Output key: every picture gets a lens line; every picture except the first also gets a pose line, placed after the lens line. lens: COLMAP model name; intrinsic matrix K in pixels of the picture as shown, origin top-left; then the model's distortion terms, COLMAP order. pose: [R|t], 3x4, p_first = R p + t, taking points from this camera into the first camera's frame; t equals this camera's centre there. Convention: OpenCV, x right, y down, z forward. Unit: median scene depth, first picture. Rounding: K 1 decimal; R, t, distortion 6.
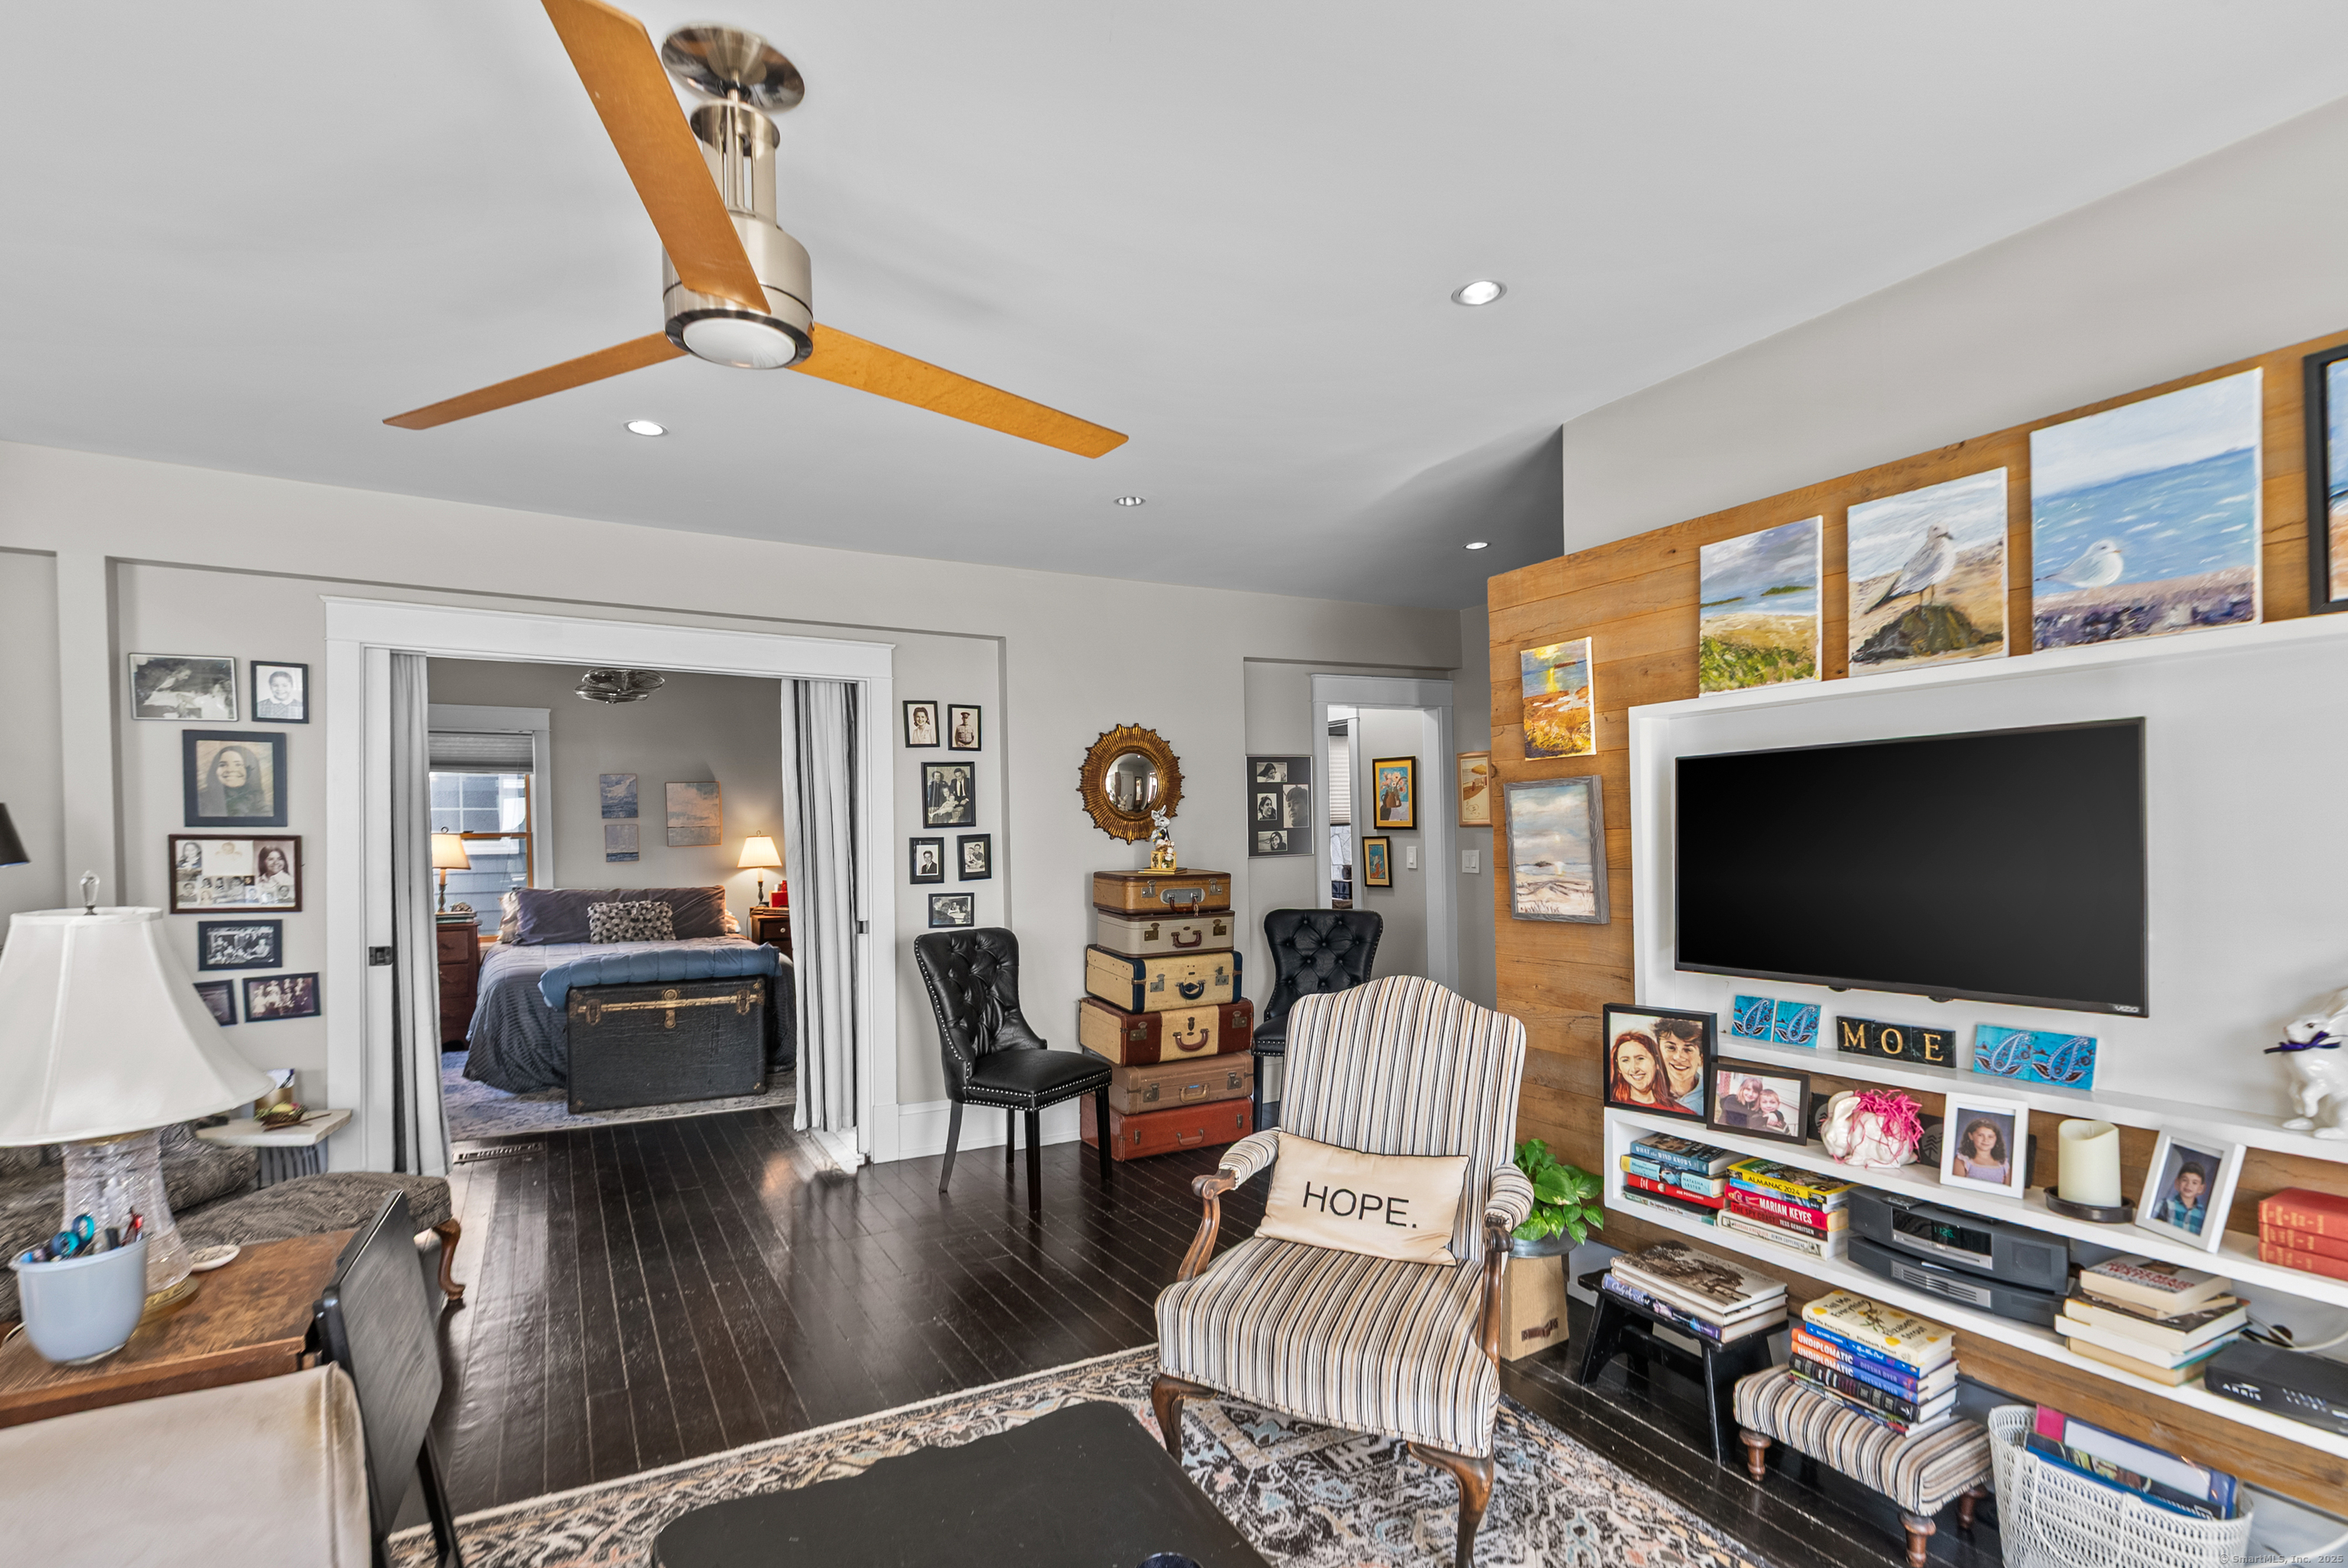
lens RADIAL K [[1085.1, 0, 1152.7], [0, 1085.1, 855.8], [0, 0, 1]] dist [-0.002267, -0.000261]
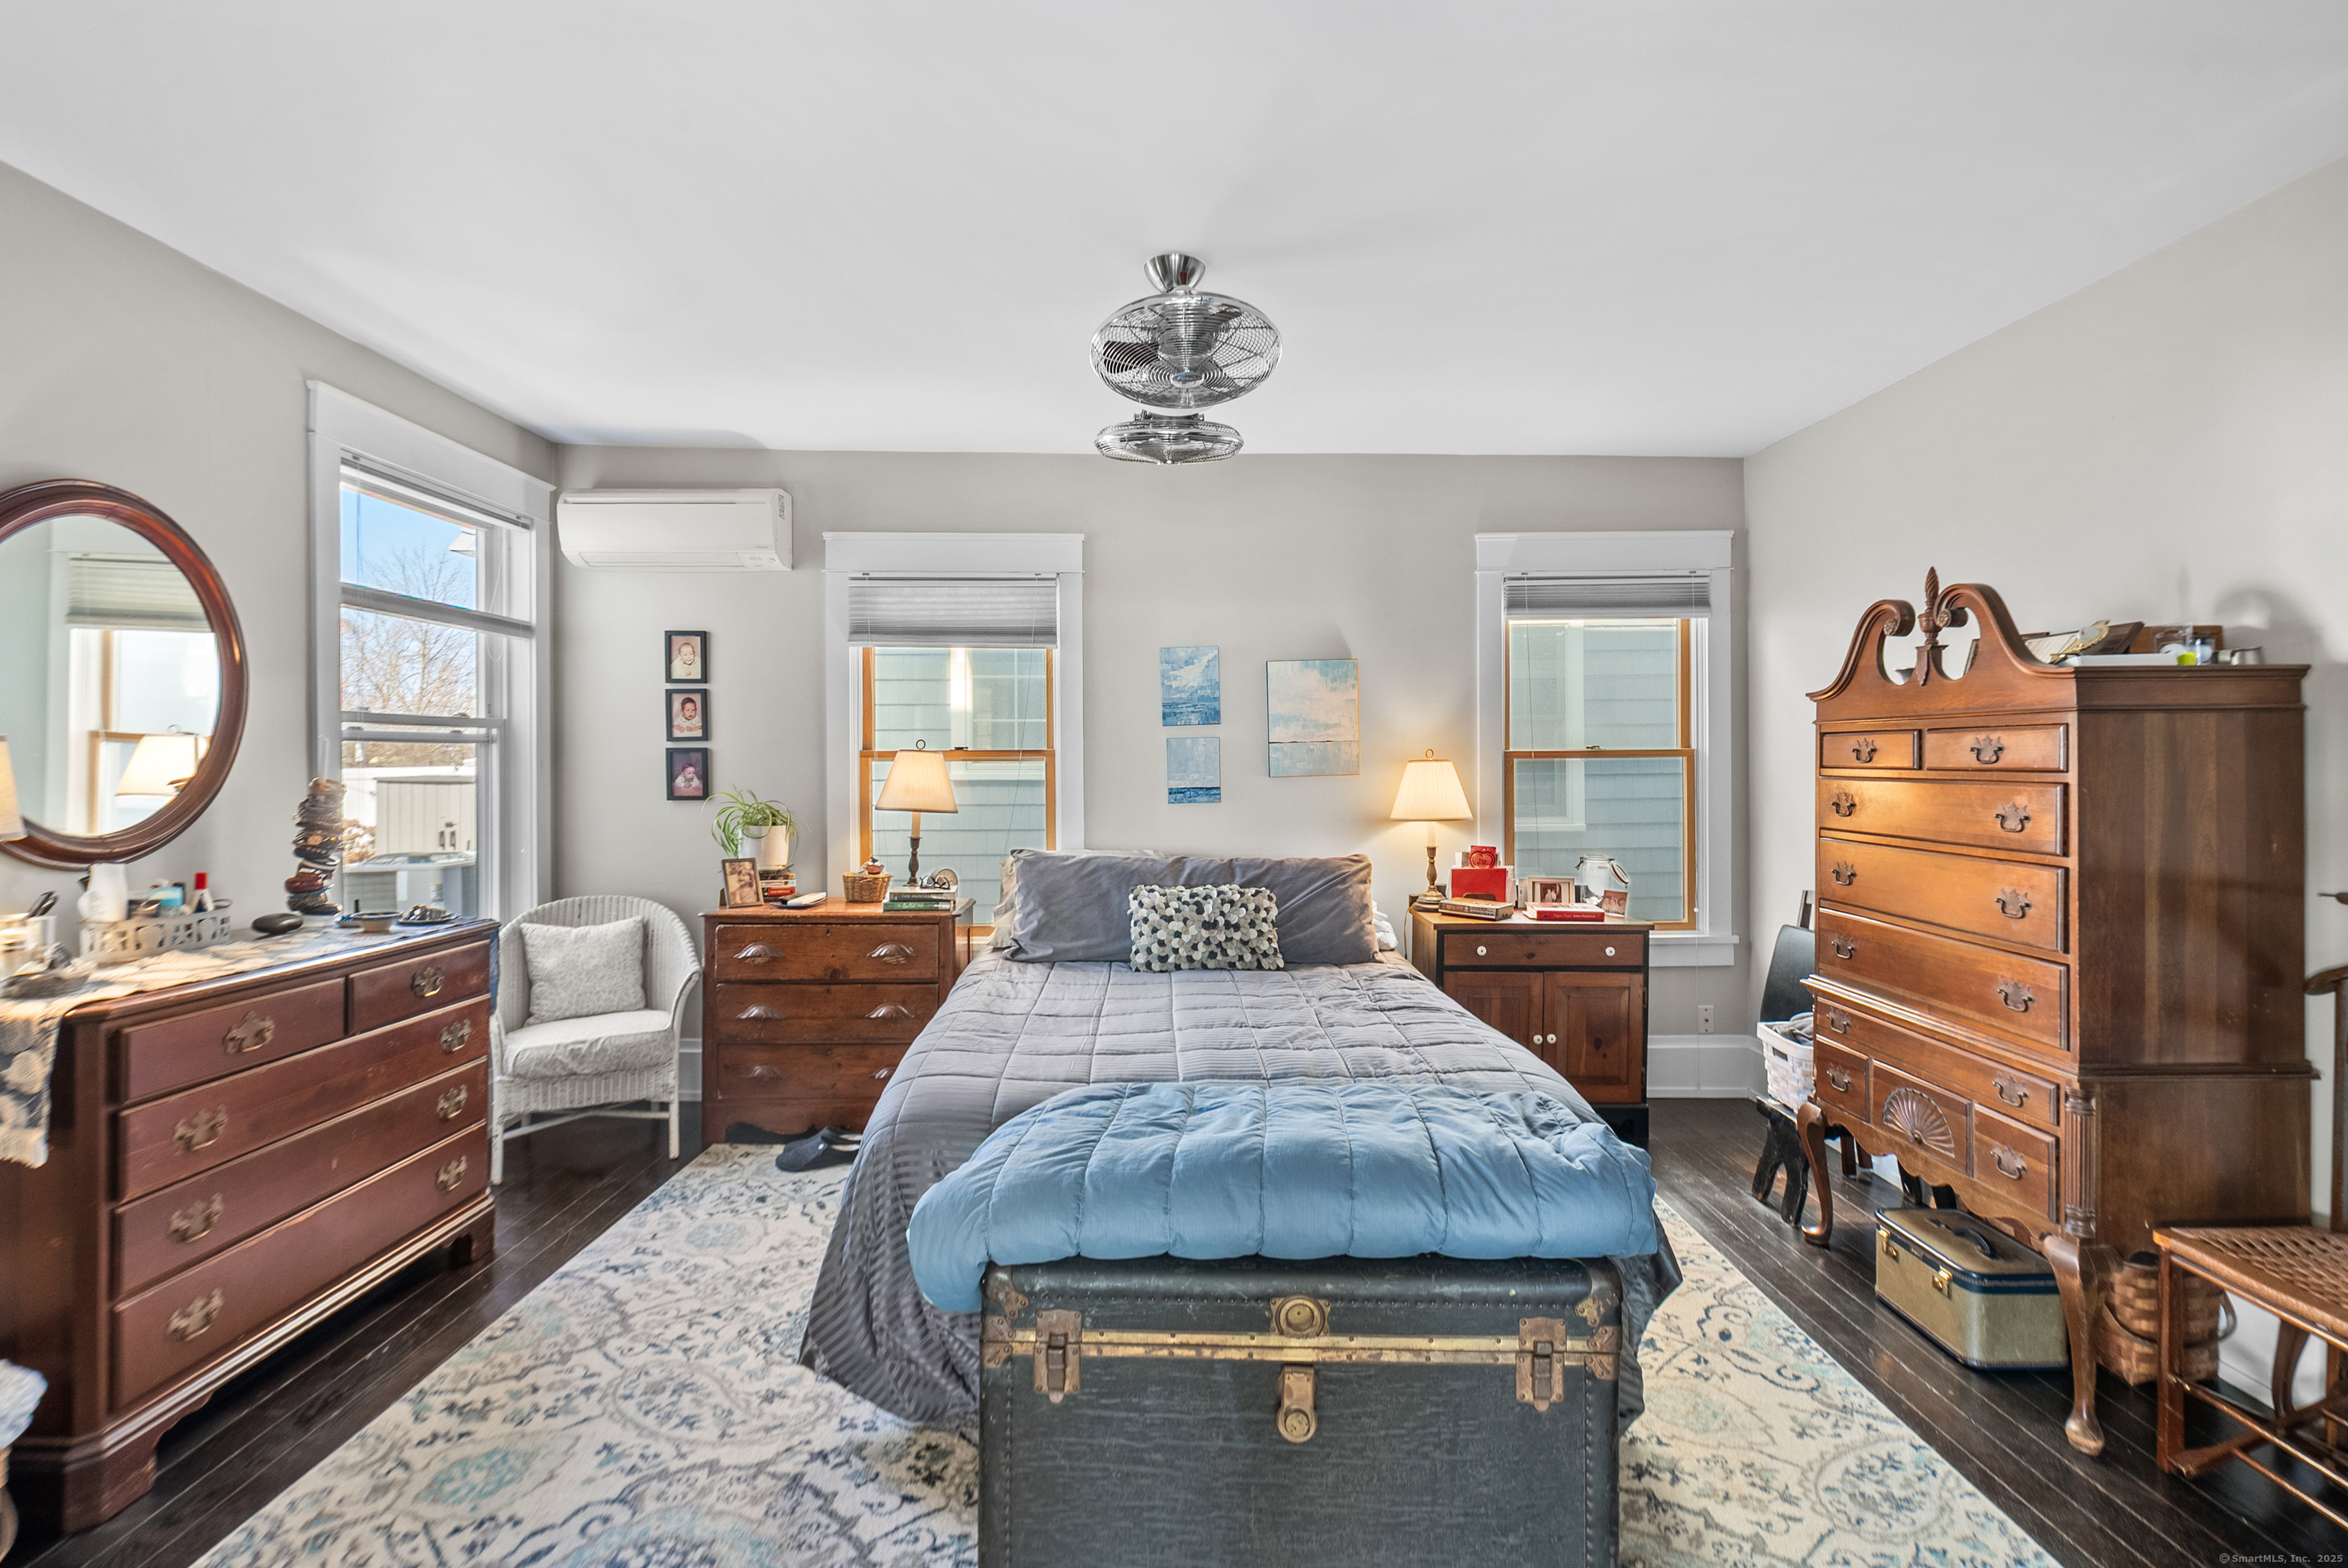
lens RADIAL K [[1040.8, 0, 1174.0], [0, 1040.8, 784.0], [0, 0, 1]] dist [0.002129, 0.000737]
pose [[0.880208, 0.019635, -0.474181, -0.256365], [-0.017295, 0.999807, 0.009297, -0.009740], [0.474273, 0.000017, 0.880378, 0.550096]]
